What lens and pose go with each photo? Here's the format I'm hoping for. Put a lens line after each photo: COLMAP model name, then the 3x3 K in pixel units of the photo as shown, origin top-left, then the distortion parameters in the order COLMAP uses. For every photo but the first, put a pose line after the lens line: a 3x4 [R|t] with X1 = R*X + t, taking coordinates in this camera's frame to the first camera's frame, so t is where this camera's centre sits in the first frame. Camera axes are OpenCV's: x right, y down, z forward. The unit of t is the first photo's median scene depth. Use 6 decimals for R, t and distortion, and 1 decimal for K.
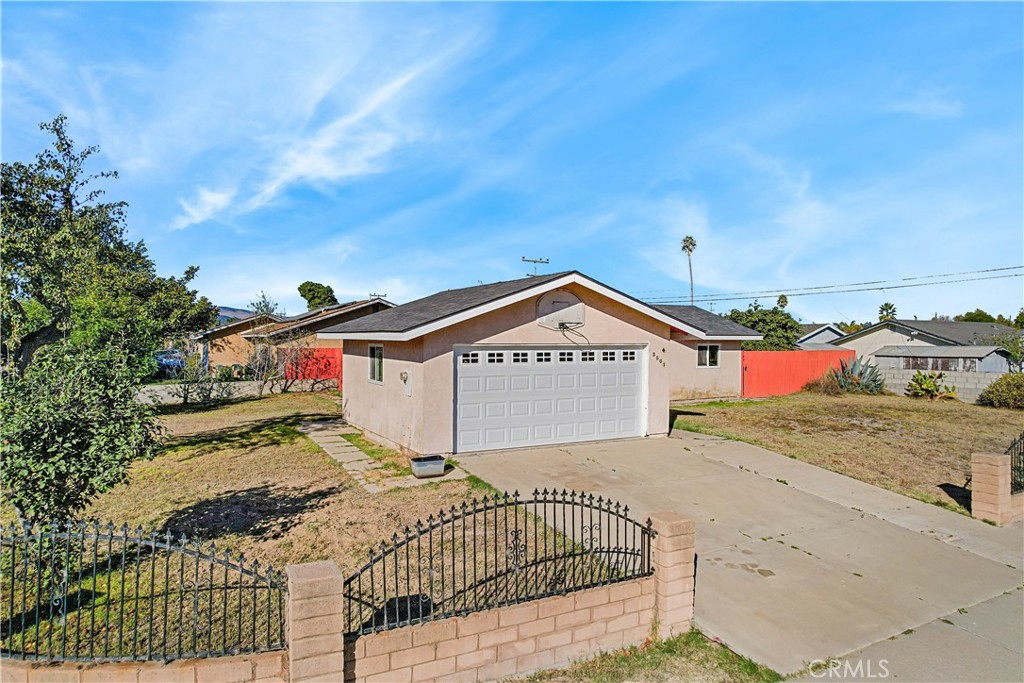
lens RADIAL K [[657.0, 0, 518.5], [0, 657.0, 340.4], [0, 0, 1]] dist [-0.083603, 0.072261]
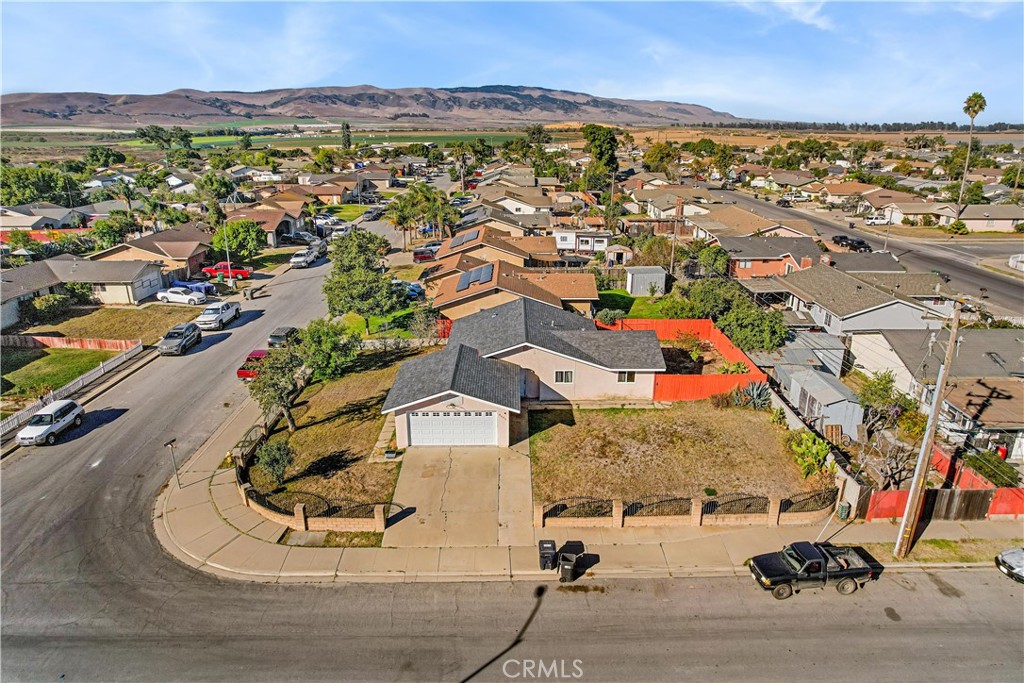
lens RADIAL K [[657.0, 0, 518.5], [0, 657.0, 340.4], [0, 0, 1]] dist [-0.083603, 0.072261]
pose [[0.880542, 0.146768, -0.450672, 1.264223], [0.002898, 0.949163, 0.314772, -0.954171], [0.473960, -0.278476, 0.835352, -0.828760]]
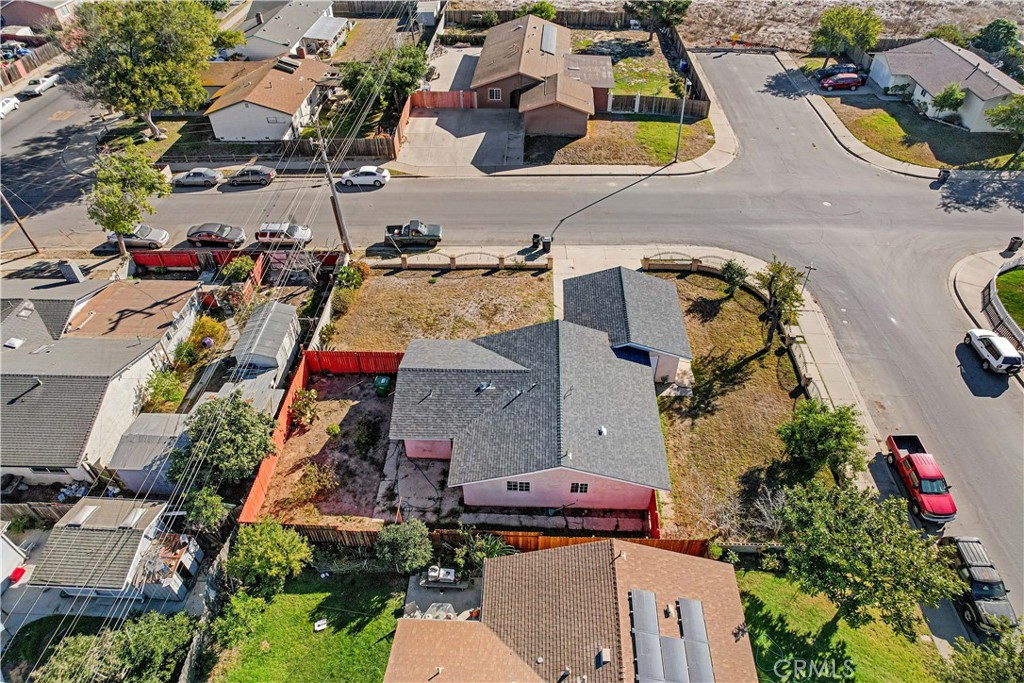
lens RADIAL K [[657.0, 0, 518.5], [0, 657.0, 340.4], [0, 0, 1]] dist [-0.083603, 0.072261]
pose [[-0.857852, -0.344578, 0.381256, -0.718682], [0.002948, 0.738580, 0.674159, -1.732950], [-0.513889, 0.579453, -0.632577, 3.039409]]
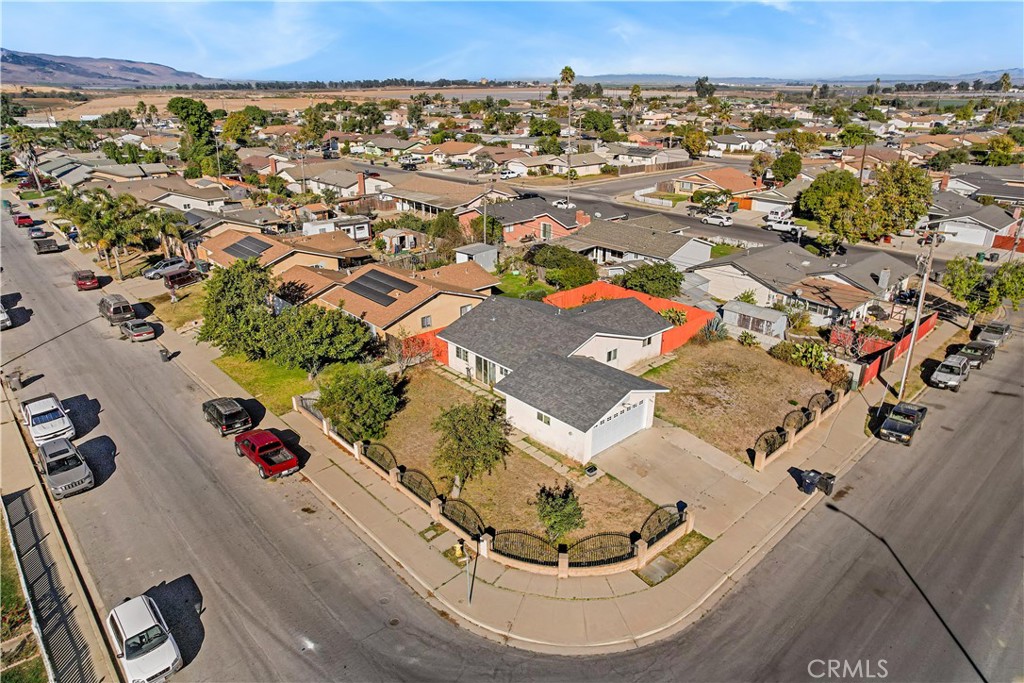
lens RADIAL K [[657.0, 0, 518.5], [0, 657.0, 340.4], [0, 0, 1]] dist [-0.083603, 0.072261]
pose [[0.971384, -0.093934, 0.218152, -0.806561], [0.006452, 0.928569, 0.371104, -1.120928], [-0.237429, -0.359077, 0.902603, -1.059536]]
